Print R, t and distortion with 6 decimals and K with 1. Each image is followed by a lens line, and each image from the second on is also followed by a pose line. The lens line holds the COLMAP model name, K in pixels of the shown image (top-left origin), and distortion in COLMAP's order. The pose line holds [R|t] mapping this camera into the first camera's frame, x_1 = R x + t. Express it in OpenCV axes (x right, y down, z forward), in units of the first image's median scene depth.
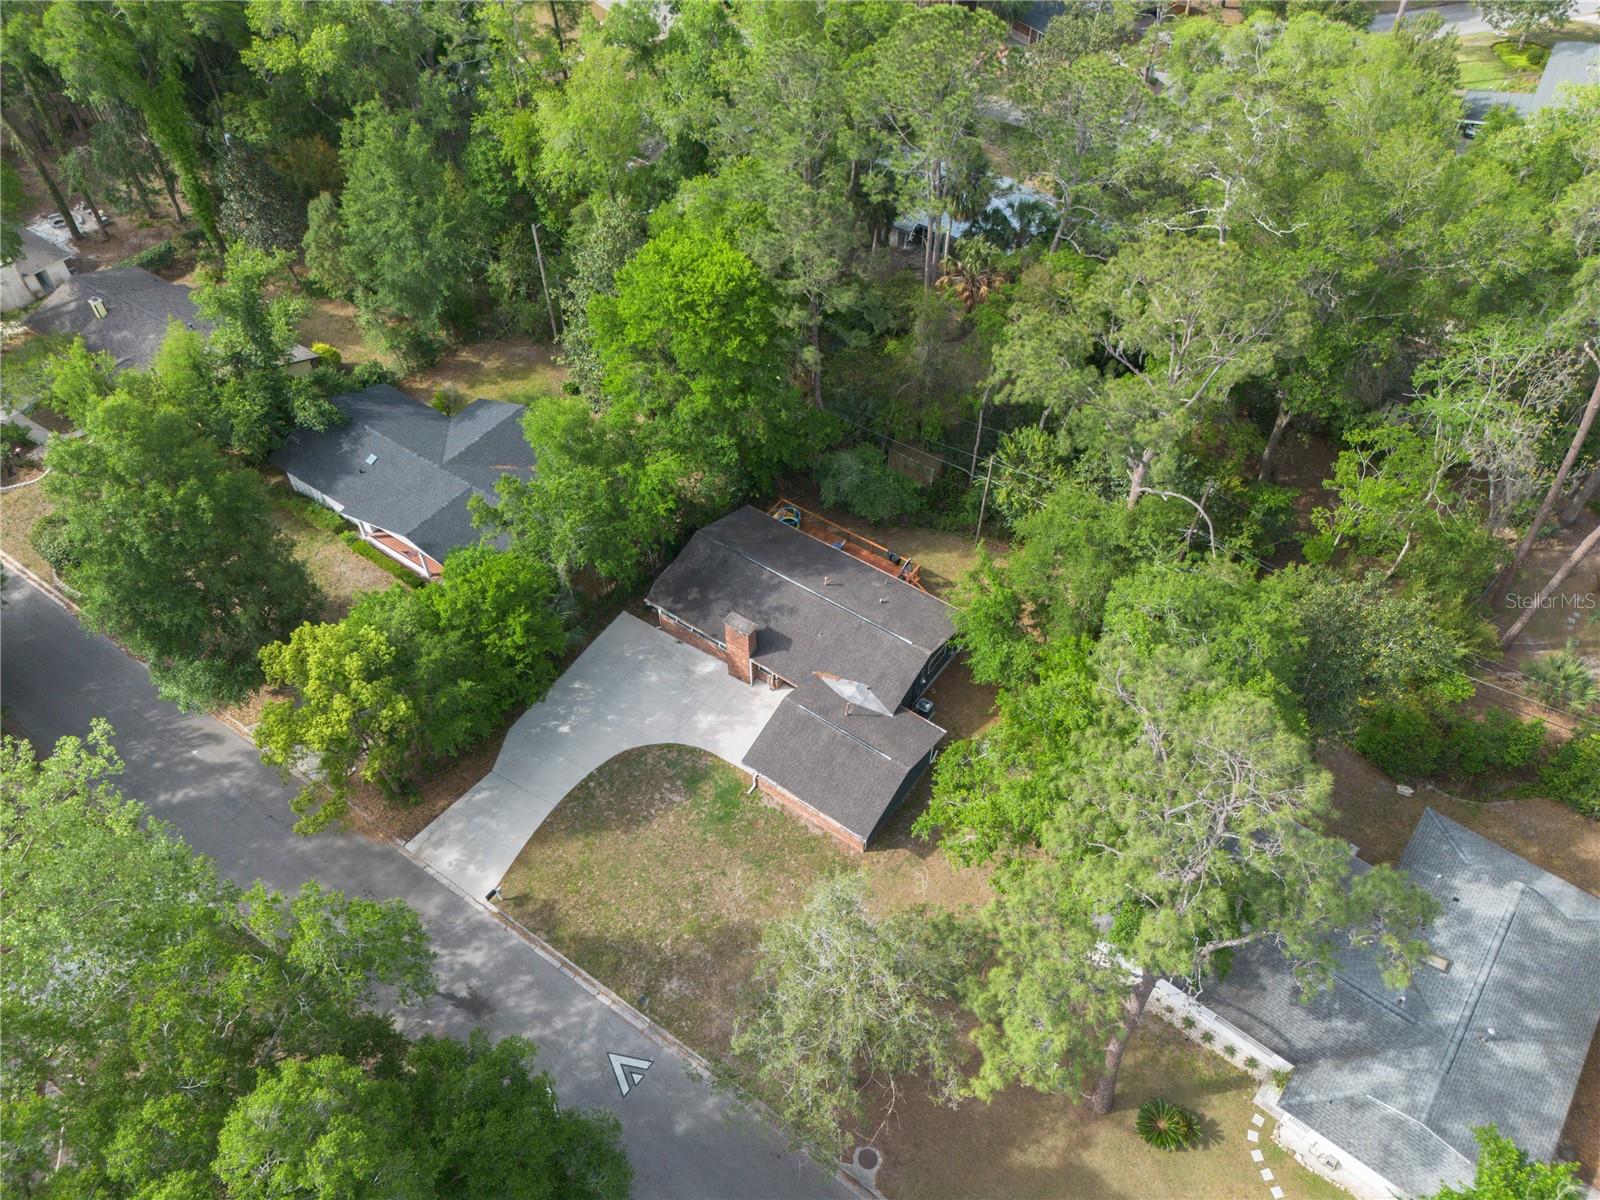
lens RADIAL K [[1125.9, 0, 798.5], [0, 1125.9, 600.2], [0, 0, 1]] dist [0.067974, -0.061207]
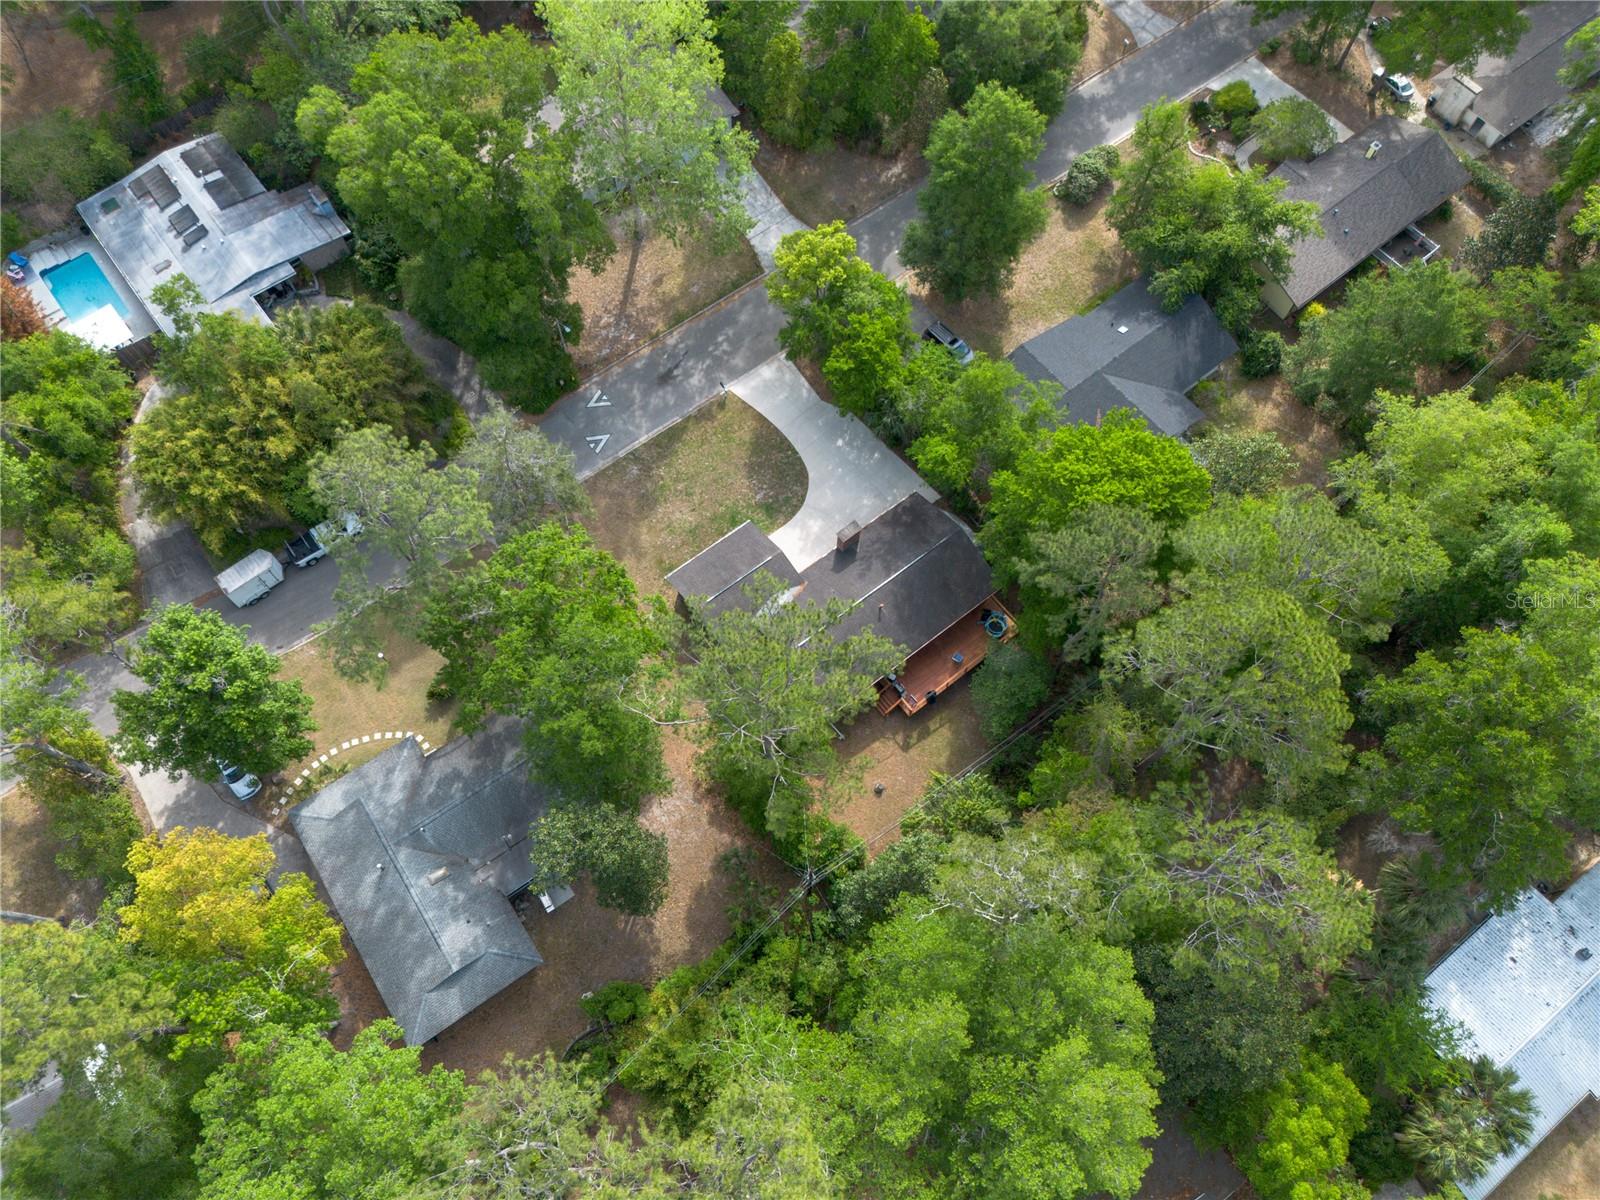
lens RADIAL K [[1123.0, 0, 800.0], [0, 1123.0, 600.0], [0, 0, 1]] dist [0.078580, -0.077175]
pose [[-0.283480, 0.884179, -0.371303, 0.535516], [-0.719389, 0.059959, 0.692014, -0.861505], [0.634128, 0.463284, 0.619072, 0.186349]]
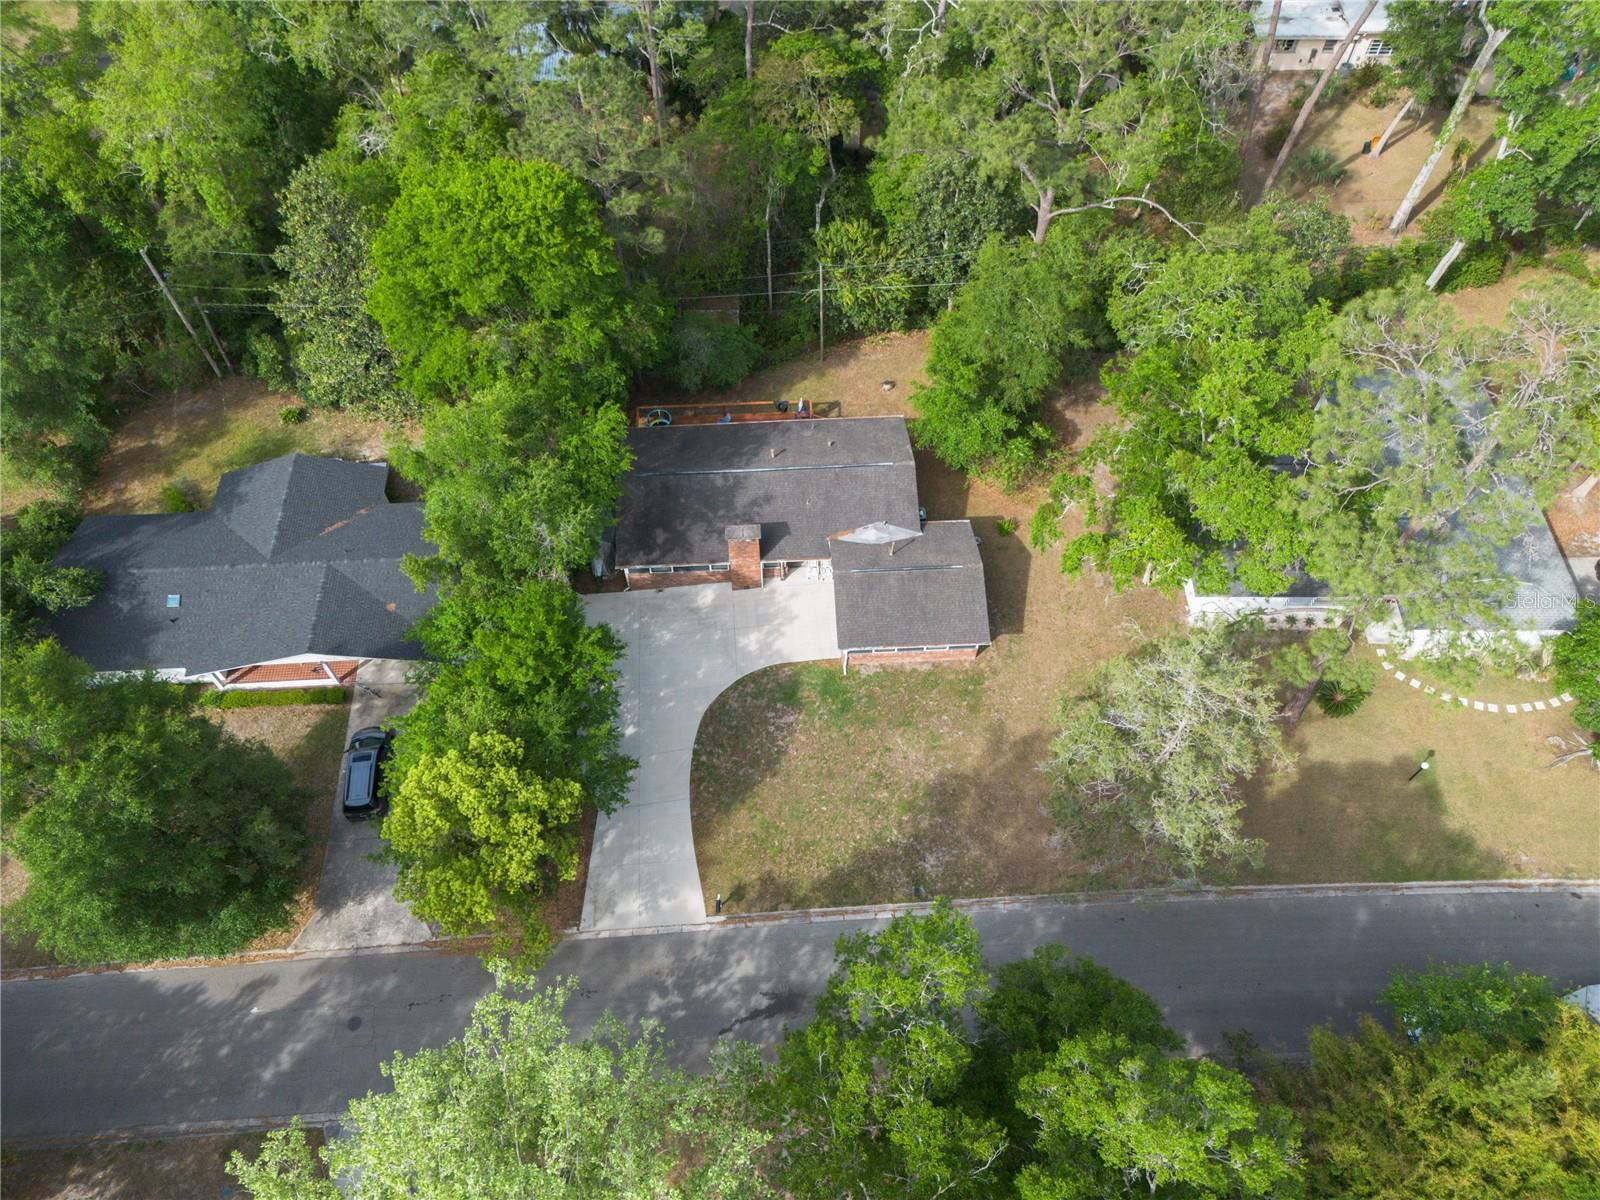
lens RADIAL K [[1123.0, 0, 800.0], [0, 1123.0, 600.0], [0, 0, 1]] dist [0.078580, -0.077175]
pose [[0.784173, -0.517051, 0.343119, -0.374349], [0.465956, 0.855799, 0.224706, -0.122251], [-0.409825, -0.016329, 0.912018, 0.120759]]
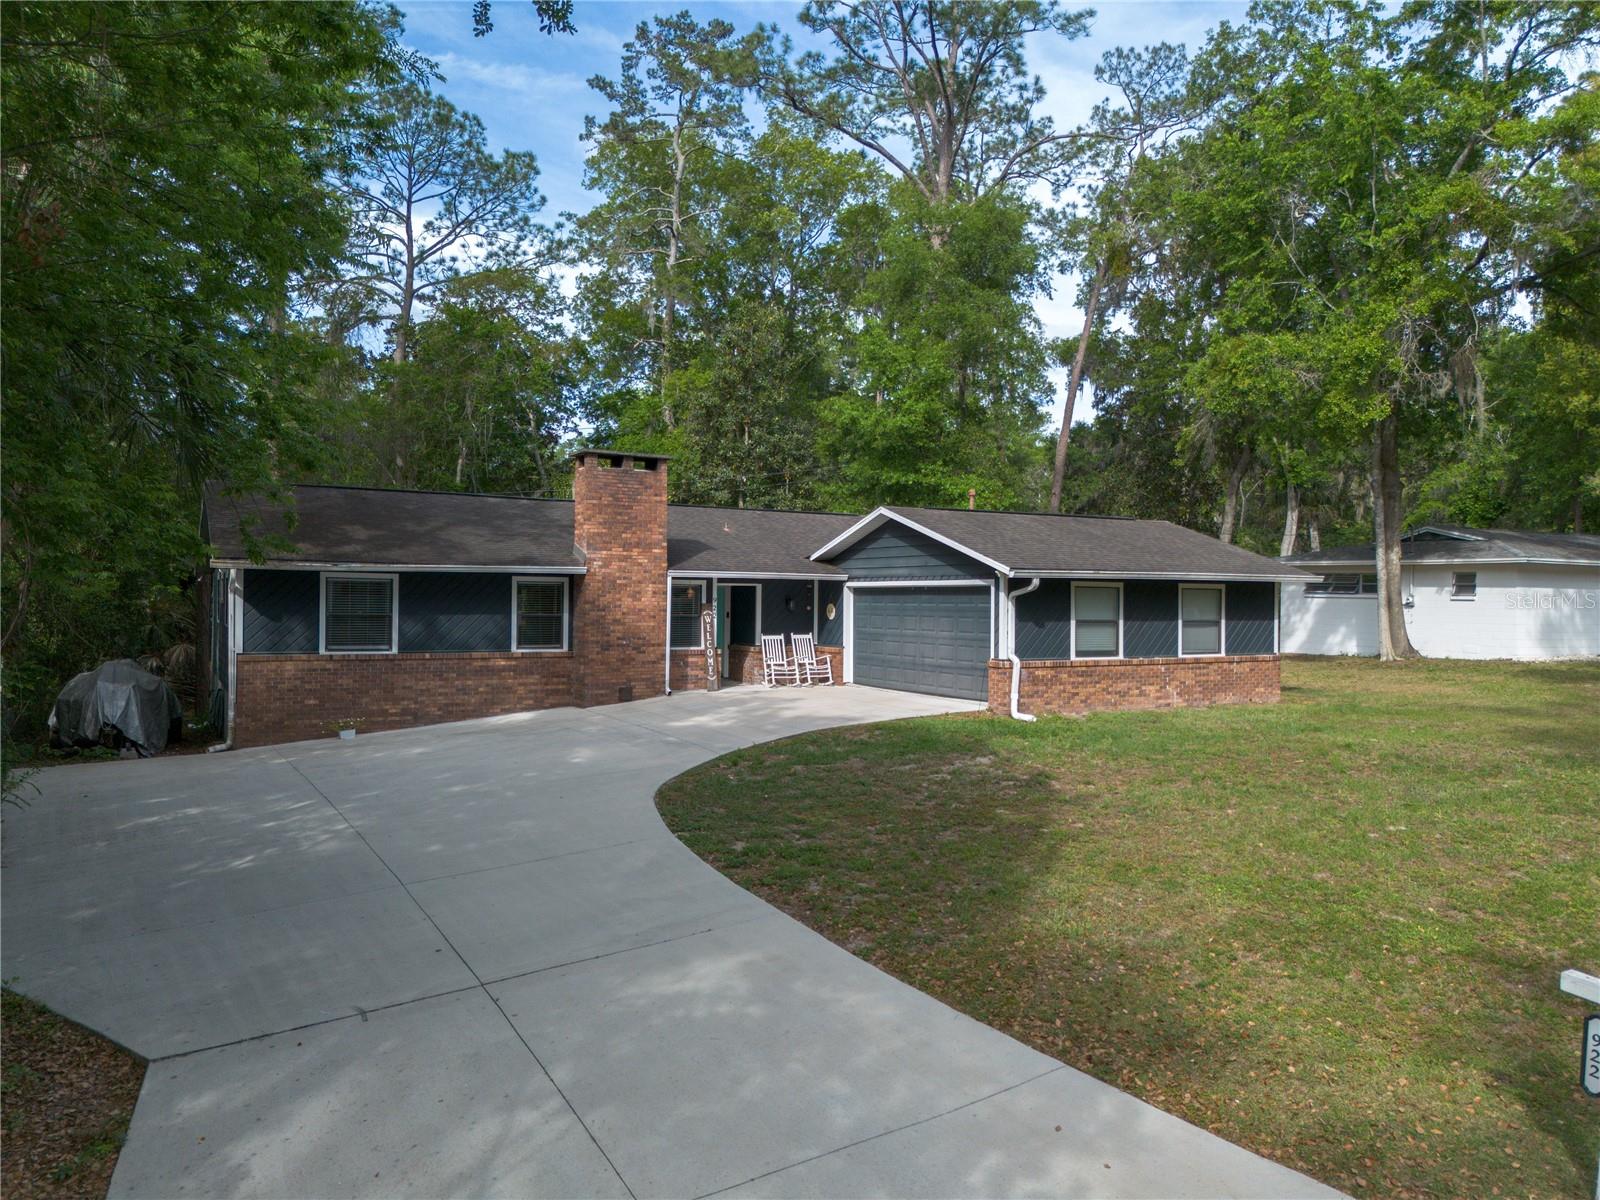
lens RADIAL K [[1123.0, 0, 800.0], [0, 1123.0, 600.0], [0, 0, 1]] dist [0.078580, -0.077175]
pose [[0.422018, 0.006179, 0.906566, -0.352481], [0.670130, 0.671368, -0.316530, 0.202293], [-0.610595, 0.741099, 0.279188, 0.917122]]
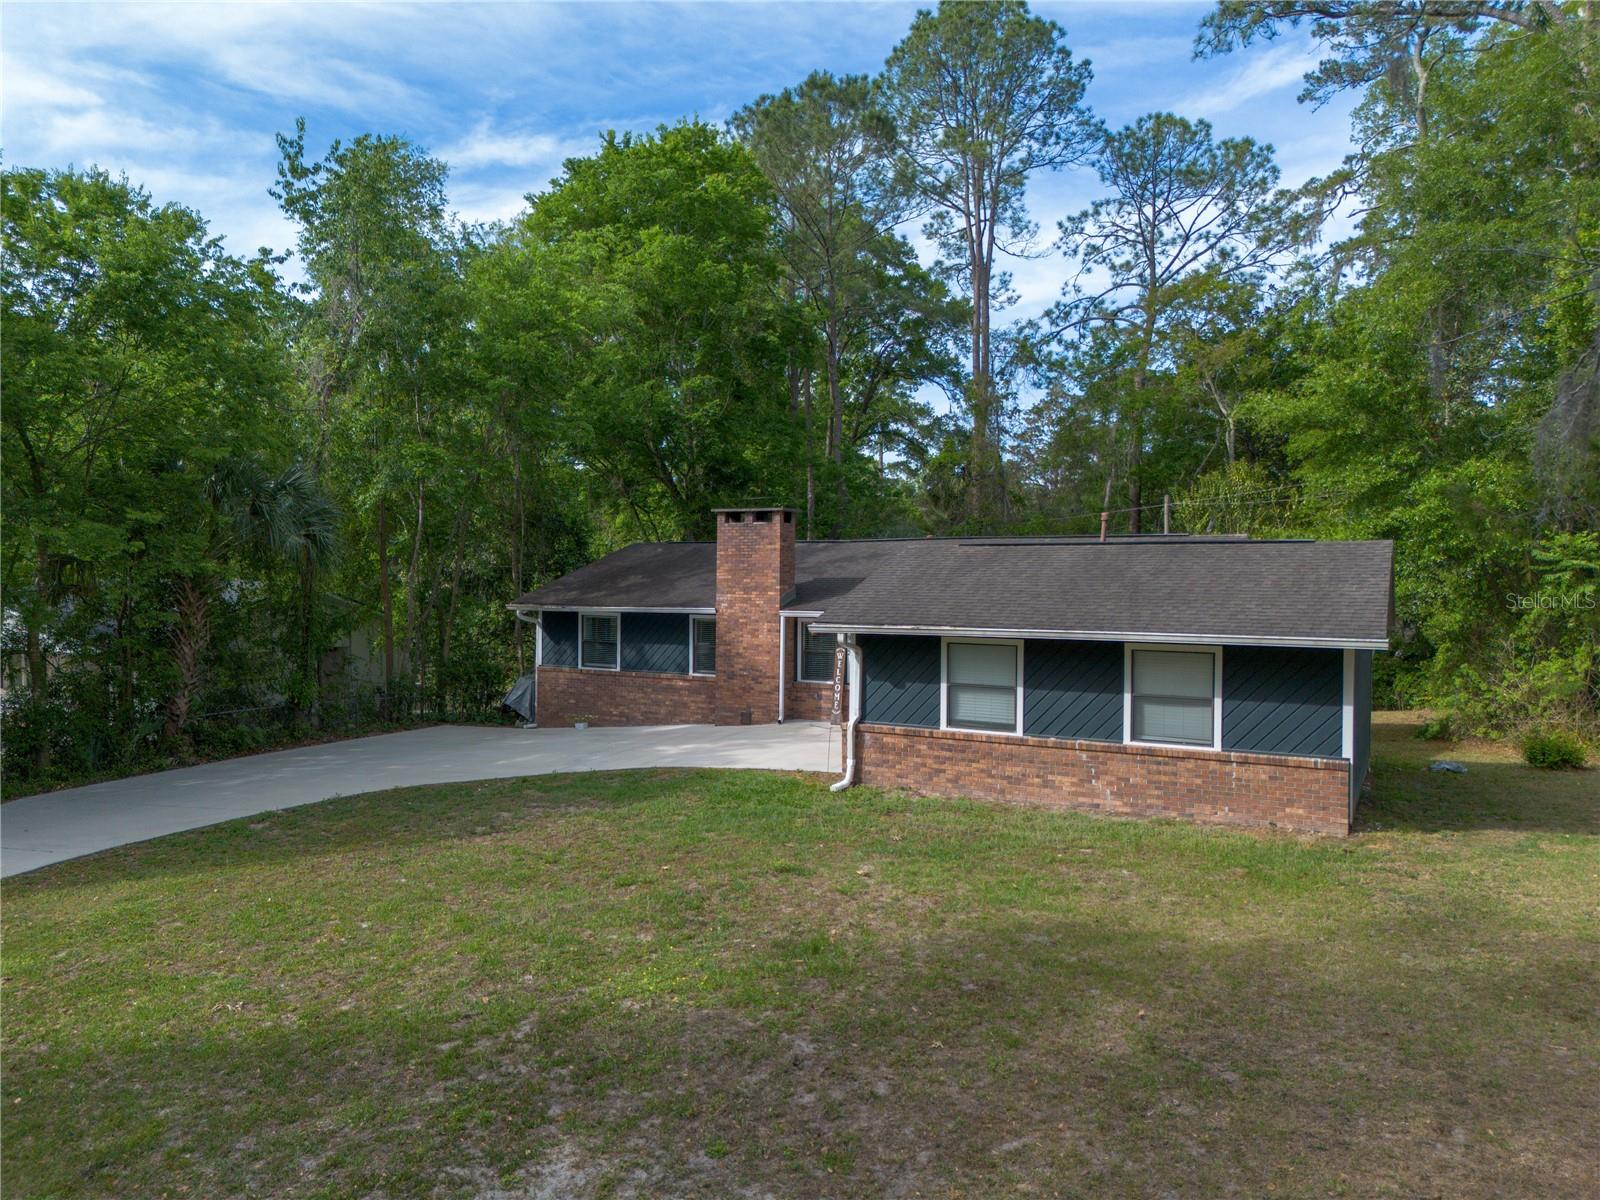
lens RADIAL K [[1123.0, 0, 800.0], [0, 1123.0, 600.0], [0, 0, 1]] dist [0.078580, -0.077175]
pose [[0.992565, 0.009678, 0.121328, -0.086576], [0.082611, 0.678486, -0.729953, 0.341558], [-0.089384, 0.734549, 0.672643, 0.765898]]
